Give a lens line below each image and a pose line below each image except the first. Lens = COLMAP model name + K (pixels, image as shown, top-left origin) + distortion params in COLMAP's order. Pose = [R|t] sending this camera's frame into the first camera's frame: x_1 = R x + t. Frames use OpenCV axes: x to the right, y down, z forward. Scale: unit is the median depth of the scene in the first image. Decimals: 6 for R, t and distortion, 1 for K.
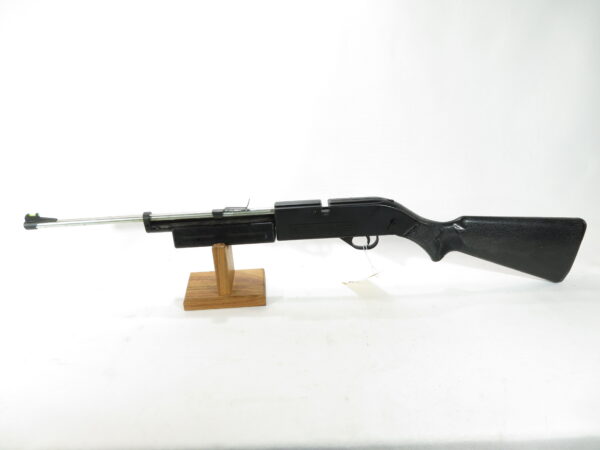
lens RADIAL K [[442.2, 0, 300.3], [0, 442.2, 226.0], [0, 0, 1]] dist [-0.007580, 0.002284]
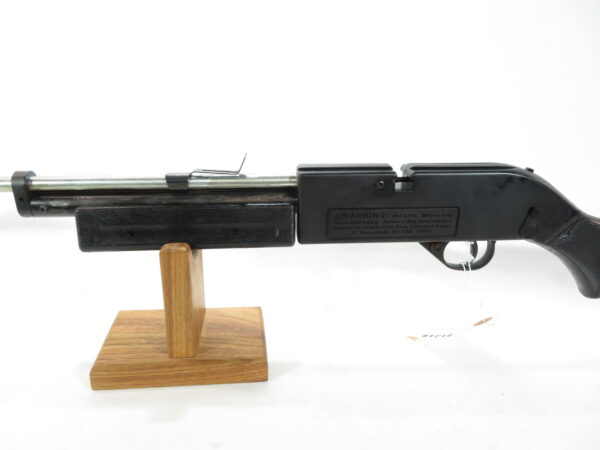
lens RADIAL K [[442.2, 0, 299.7], [0, 442.2, 228.6], [0, 0, 1]] dist [-0.007580, 0.002284]
pose [[0.997040, 0.036948, 0.067423, -0.083911], [-0.027819, 0.990909, -0.131625, 0.079969], [-0.071674, 0.129360, 0.989004, 0.515796]]
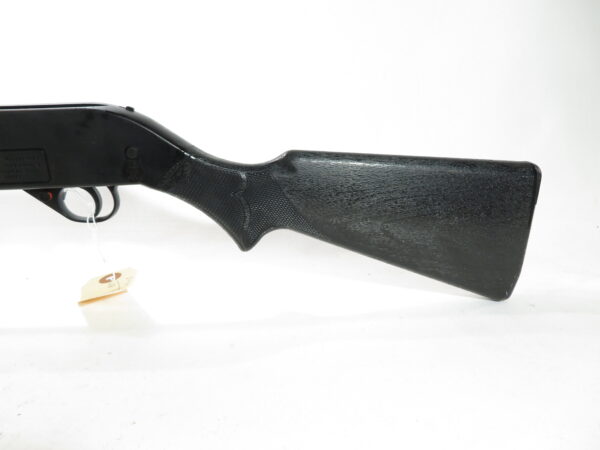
lens RADIAL K [[442.2, 0, 299.7], [0, 442.2, 224.4], [0, 0, 1]] dist [-0.007580, 0.002284]
pose [[0.996102, 0.027892, 0.083678, 0.338692], [-0.023948, 0.998571, -0.047775, 0.076383], [-0.084891, 0.045585, 0.995347, 0.533875]]
